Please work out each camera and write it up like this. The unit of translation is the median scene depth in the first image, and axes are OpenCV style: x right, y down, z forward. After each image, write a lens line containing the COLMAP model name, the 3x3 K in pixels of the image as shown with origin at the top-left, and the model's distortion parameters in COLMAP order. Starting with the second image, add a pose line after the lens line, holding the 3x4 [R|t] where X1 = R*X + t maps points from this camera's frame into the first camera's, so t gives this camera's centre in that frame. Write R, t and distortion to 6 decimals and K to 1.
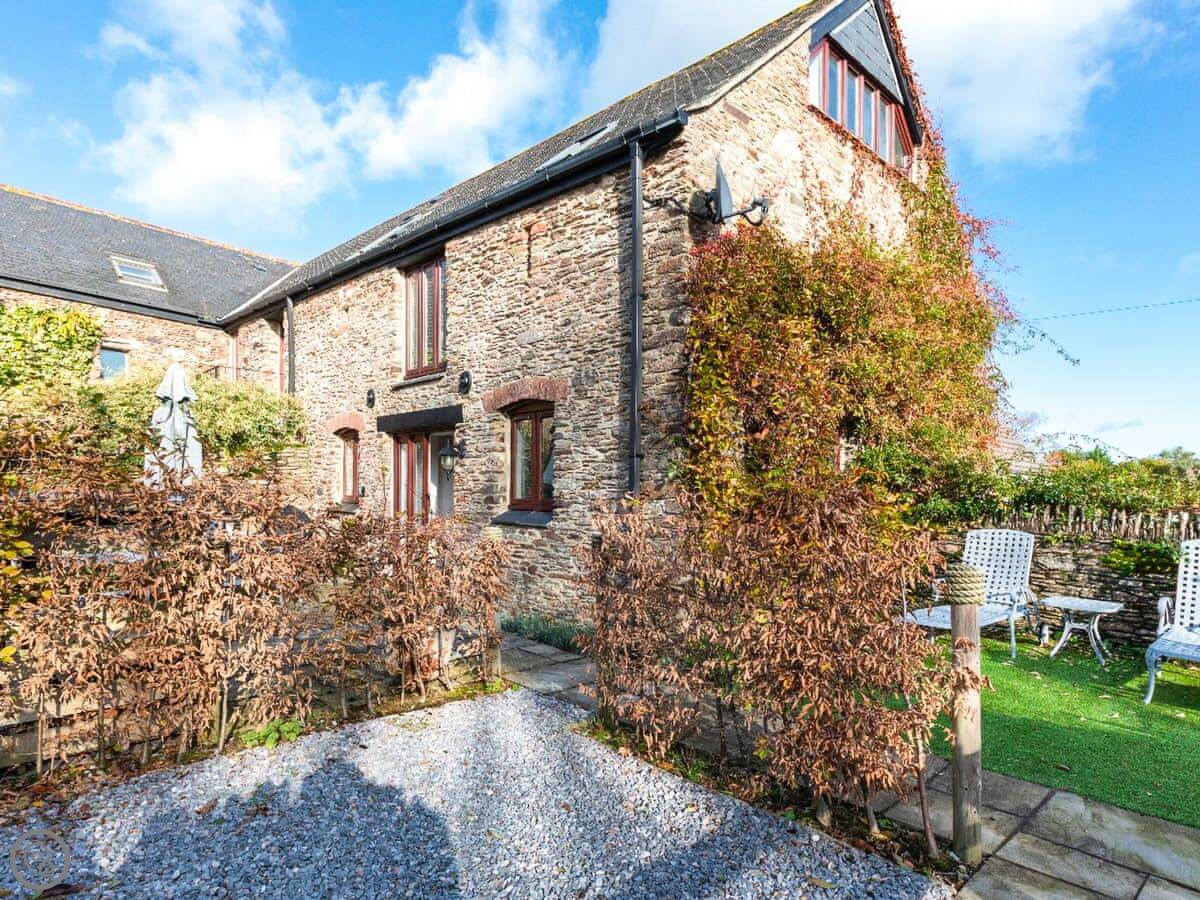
lens RADIAL K [[613.6, 0, 598.9], [0, 613.6, 473.9], [0, 0, 1]] dist [0.001354, 0.000394]
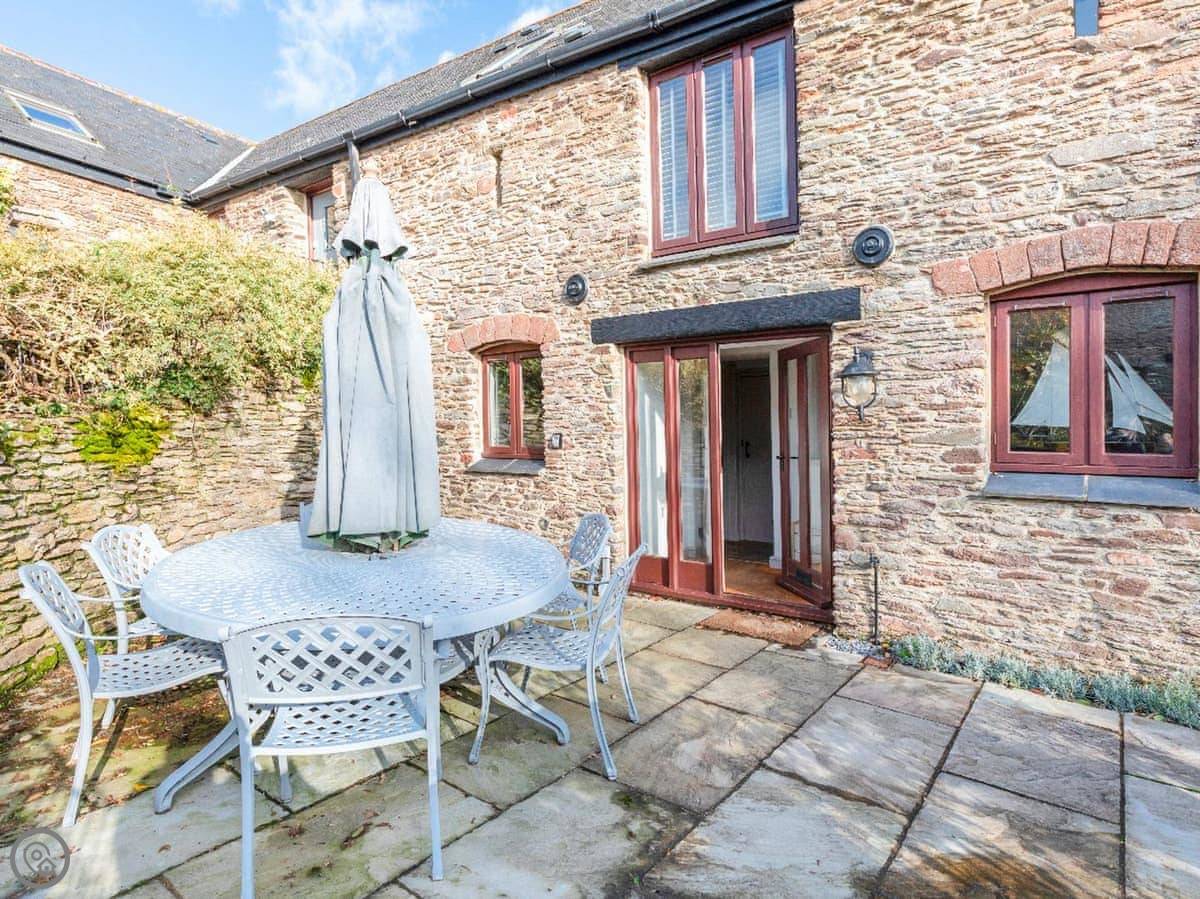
lens RADIAL K [[624.3, 0, 600.0], [0, 624.3, 449.5], [0, 0, 1]] dist [0.004039, 0.000067]
pose [[0.989545, -0.009555, 0.143905, -0.459021], [0.002305, 0.998723, 0.050465, 0.006144], [-0.144203, -0.049606, 0.988304, 0.382702]]
